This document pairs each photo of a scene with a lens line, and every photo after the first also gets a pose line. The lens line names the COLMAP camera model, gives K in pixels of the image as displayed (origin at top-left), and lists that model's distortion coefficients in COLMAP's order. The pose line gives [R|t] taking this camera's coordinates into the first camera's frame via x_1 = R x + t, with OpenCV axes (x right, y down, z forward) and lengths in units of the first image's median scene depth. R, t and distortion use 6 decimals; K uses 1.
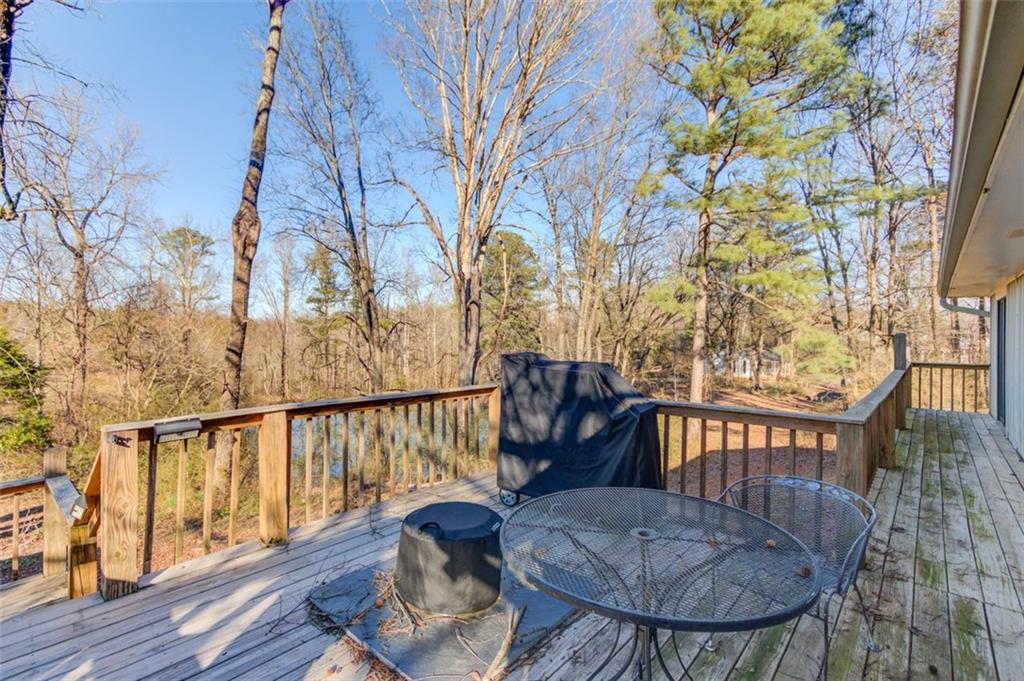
lens RADIAL K [[484.7, 0, 512.0], [0, 484.7, 333.2], [0, 0, 1]] dist [0.001547, 0.000205]
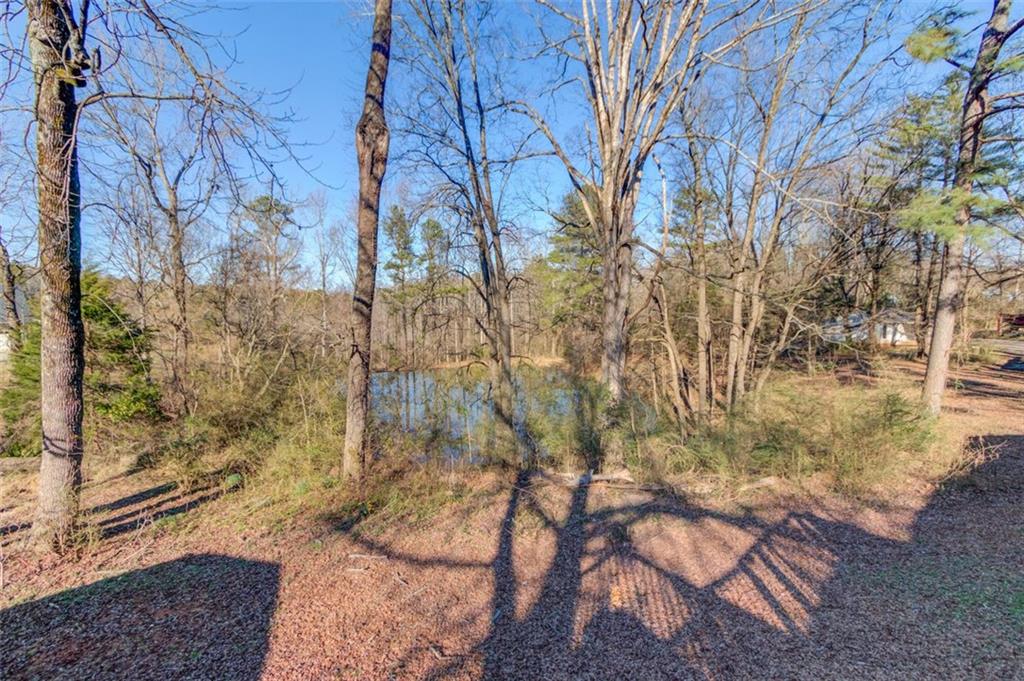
lens RADIAL K [[505.7, 0, 511.9], [0, 505.7, 337.5], [0, 0, 1]] dist [0.002935, -0.000320]
pose [[0.989401, -0.007007, -0.145039, -0.174112], [0.017630, 0.997242, 0.072090, 0.030913], [0.144134, -0.073883, 0.986796, 0.183078]]
